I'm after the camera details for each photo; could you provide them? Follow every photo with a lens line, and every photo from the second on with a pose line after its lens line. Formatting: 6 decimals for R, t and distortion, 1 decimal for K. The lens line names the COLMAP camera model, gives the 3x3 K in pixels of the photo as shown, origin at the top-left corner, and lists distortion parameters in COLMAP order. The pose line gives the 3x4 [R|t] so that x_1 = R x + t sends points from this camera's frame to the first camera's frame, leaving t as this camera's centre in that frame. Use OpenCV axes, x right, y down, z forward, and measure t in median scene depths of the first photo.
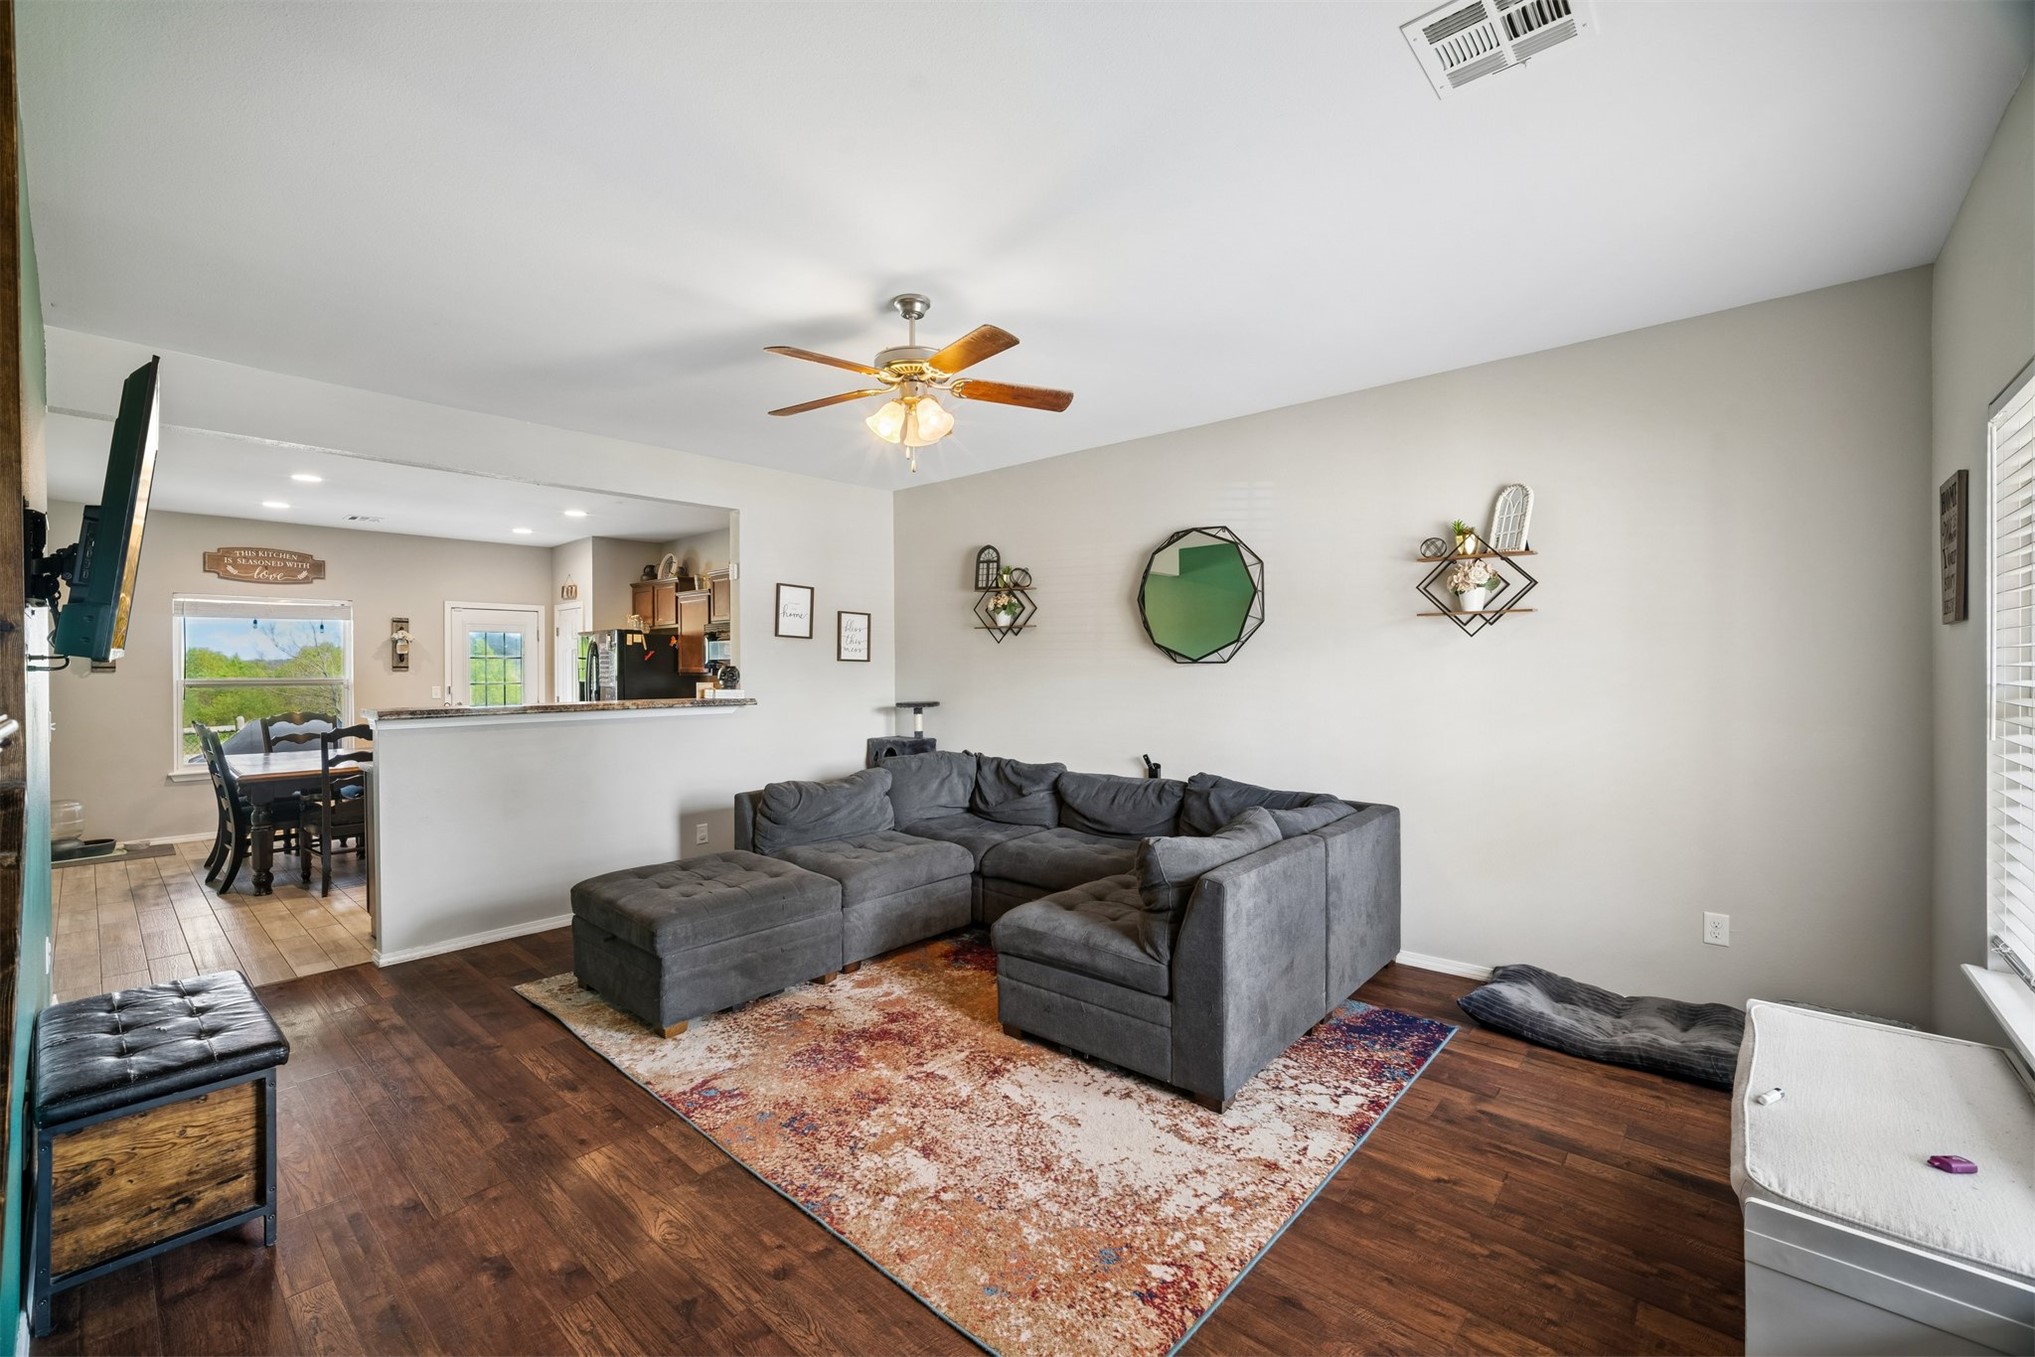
lens RADIAL K [[836.2, 0, 1003.4], [0, 836.2, 670.7], [0, 0, 1]] dist [-0.023197, 0.011218]
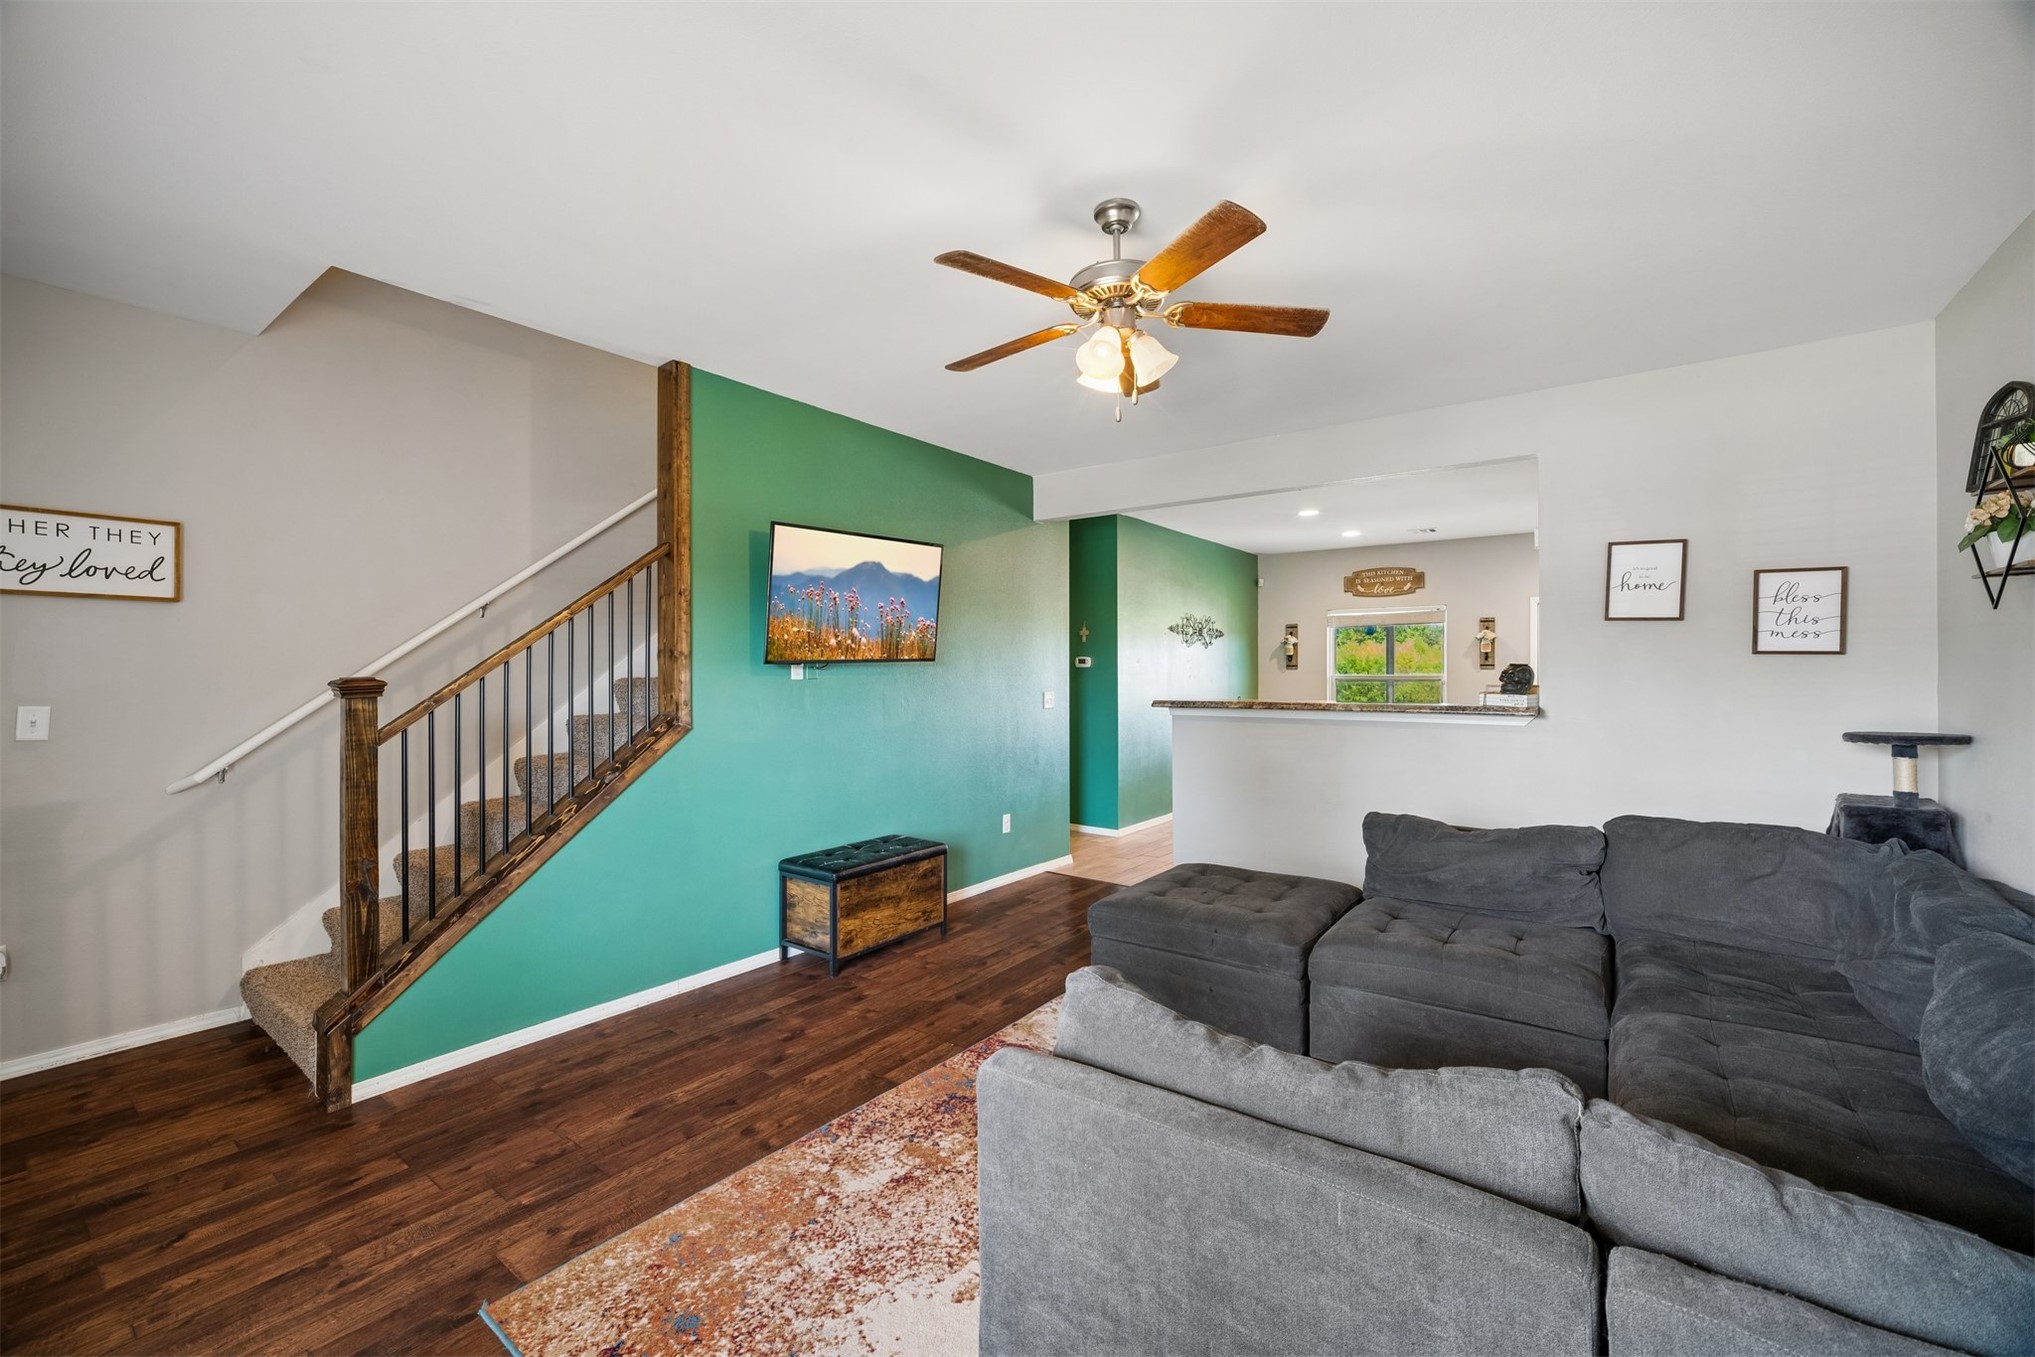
lens RADIAL K [[836.2, 0, 1003.4], [0, 836.2, 670.7], [0, 0, 1]] dist [-0.023197, 0.011218]
pose [[0.083305, 0.004601, -0.996513, 0.601321], [-0.000810, 0.999989, 0.004549, -0.003679], [0.996524, 0.000429, 0.083308, 0.727451]]
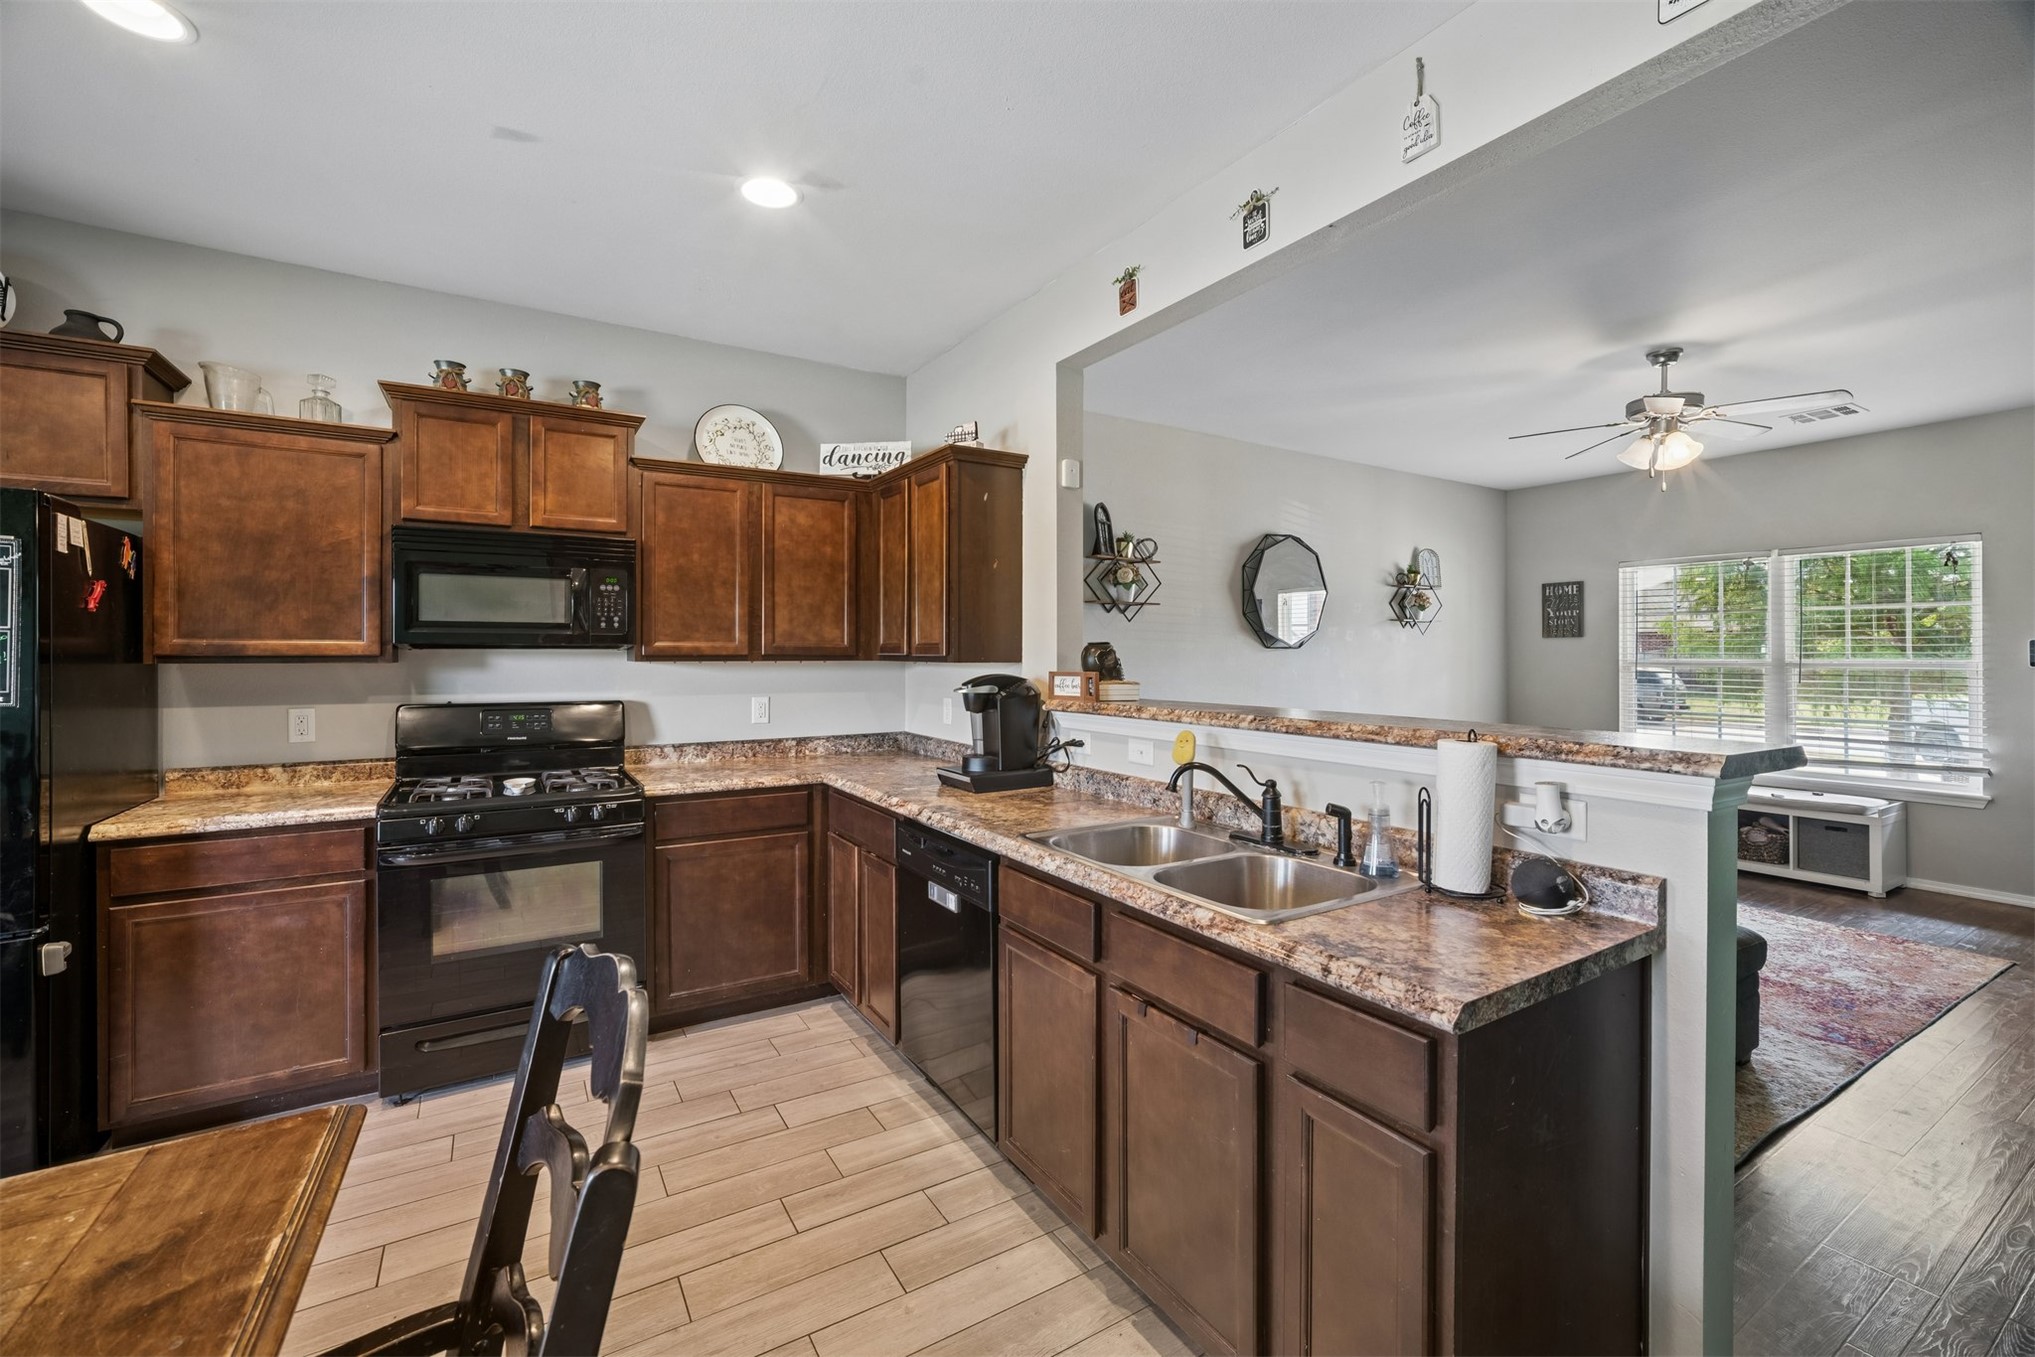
lens RADIAL K [[838.9, 0, 1008.4], [0, 838.9, 657.5], [0, 0, 1]] dist [-0.022362, 0.010054]
pose [[0.292301, 0.003189, 0.956321, -1.381349], [-0.000299, 0.999995, -0.003243, 0.009760], [-0.956326, 0.000662, 0.292301, 1.386090]]
